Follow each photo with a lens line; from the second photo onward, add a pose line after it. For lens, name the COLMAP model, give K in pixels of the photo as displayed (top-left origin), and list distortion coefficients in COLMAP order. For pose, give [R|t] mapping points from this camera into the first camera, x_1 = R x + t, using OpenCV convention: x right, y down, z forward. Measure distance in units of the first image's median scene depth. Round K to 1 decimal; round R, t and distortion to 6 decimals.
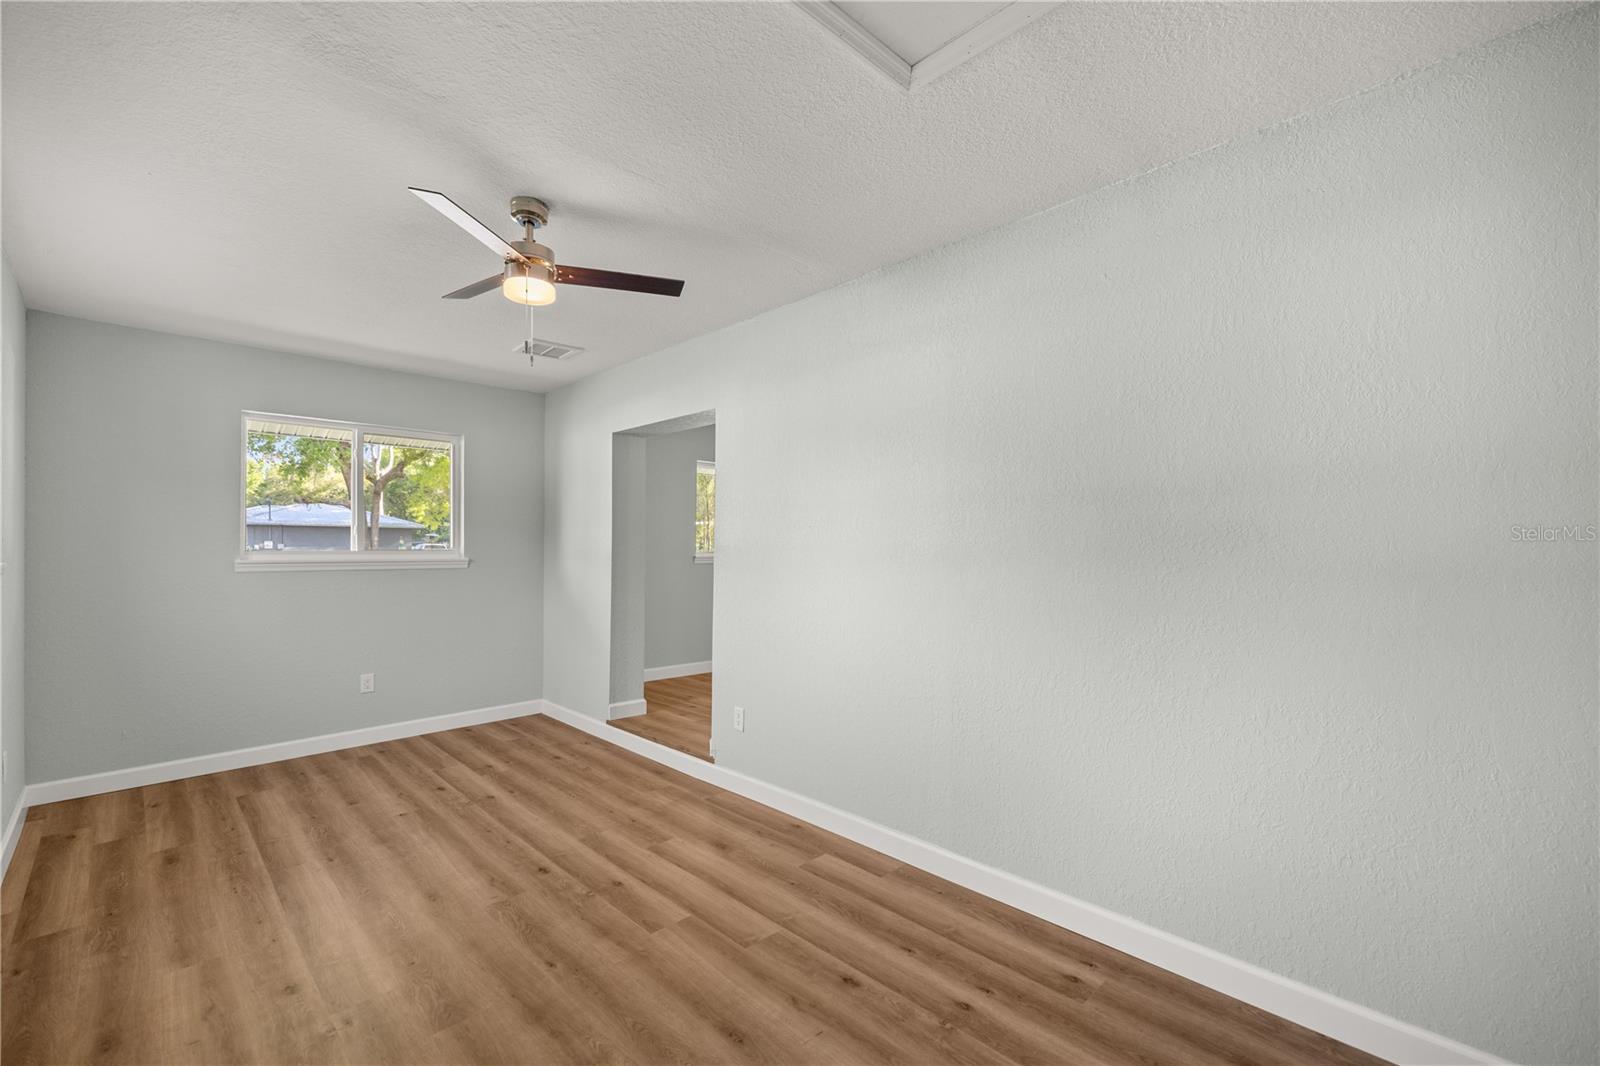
lens RADIAL K [[675.1, 0, 794.4], [0, 675.1, 541.1], [0, 0, 1]] dist [0.003202, 0.000185]
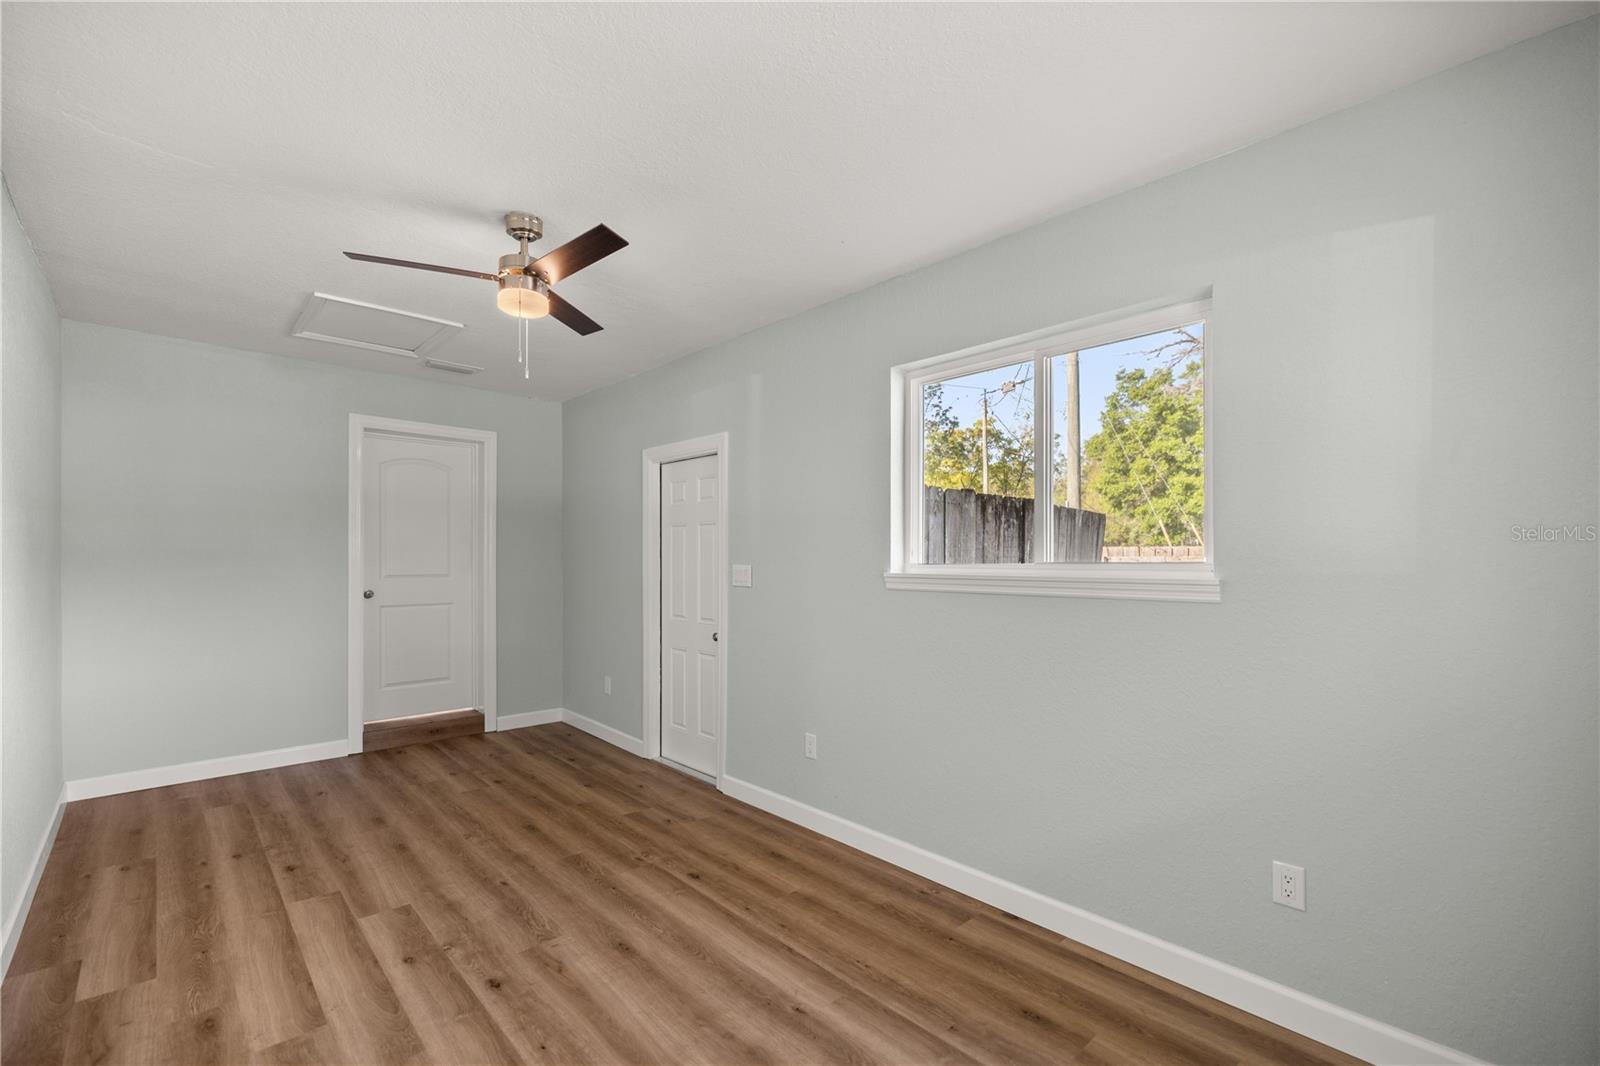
lens RADIAL K [[675.1, 0, 805.7], [0, 675.1, 546.9], [0, 0, 1]] dist [0.003202, 0.000185]
pose [[-0.999942, -0.005462, 0.009268, -0.786286], [-0.005703, 0.999640, -0.026231, 0.020044], [-0.009121, -0.026283, -0.999613, 1.919567]]
